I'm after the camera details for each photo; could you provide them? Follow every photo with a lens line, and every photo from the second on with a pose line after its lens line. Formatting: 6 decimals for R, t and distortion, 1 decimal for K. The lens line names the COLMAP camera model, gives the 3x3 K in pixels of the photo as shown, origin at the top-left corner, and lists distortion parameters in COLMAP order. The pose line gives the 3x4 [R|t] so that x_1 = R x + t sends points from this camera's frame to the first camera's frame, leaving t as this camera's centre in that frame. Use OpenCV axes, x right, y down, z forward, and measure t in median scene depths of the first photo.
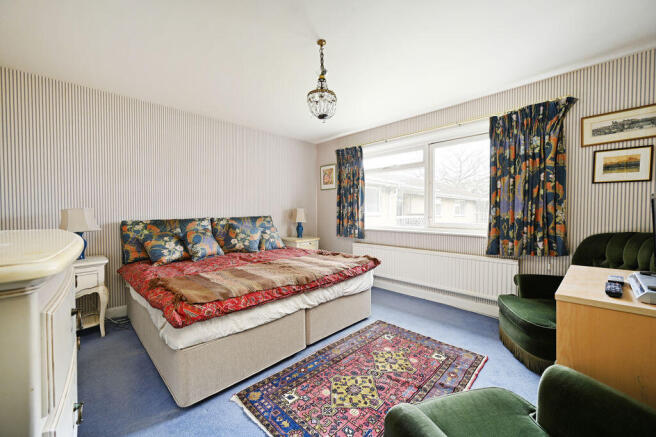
lens RADIAL K [[261.2, 0, 328.0], [0, 261.2, 218.5], [0, 0, 1]] dist [-0.001738, -0.000171]
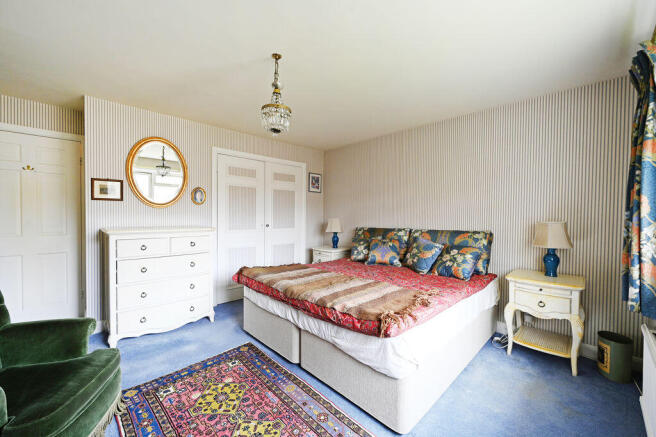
lens RADIAL K [[261.2, 0, 328.0], [0, 261.2, 218.5], [0, 0, 1]] dist [-0.001738, -0.000171]
pose [[-0.025238, 0.015513, -0.999561, 0.944915], [-0.042781, 0.998947, 0.016584, -0.077696], [0.998766, 0.043181, -0.024547, 1.199506]]
